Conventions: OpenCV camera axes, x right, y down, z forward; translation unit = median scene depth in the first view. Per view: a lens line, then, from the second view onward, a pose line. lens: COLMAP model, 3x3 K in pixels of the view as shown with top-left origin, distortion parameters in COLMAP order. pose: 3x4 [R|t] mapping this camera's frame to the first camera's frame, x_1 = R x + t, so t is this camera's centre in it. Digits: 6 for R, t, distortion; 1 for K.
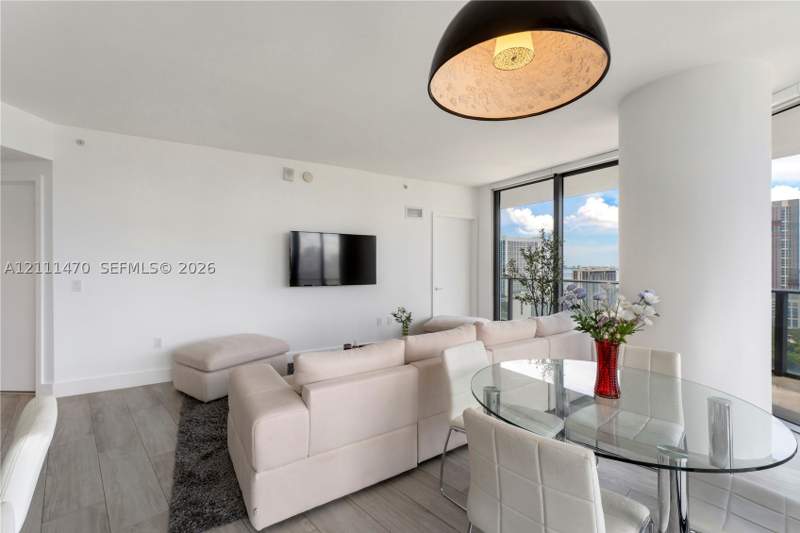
lens RADIAL K [[345.6, 0, 400.0], [0, 345.6, 266.5], [0, 0, 1]] dist [0.001238, 0.000287]
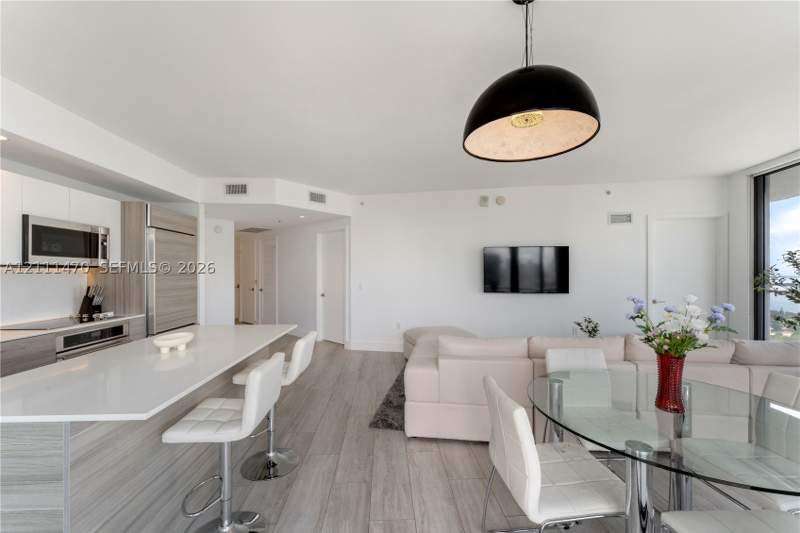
lens RADIAL K [[331.2, 0, 400.6], [0, 331.2, 270.8], [0, 0, 1]] dist [0.001349, 0.000238]
pose [[0.748740, -0.007417, -0.662822, 0.279615], [-0.002650, 0.999896, -0.014182, -0.001255], [0.662859, 0.012375, 0.748642, -0.092647]]
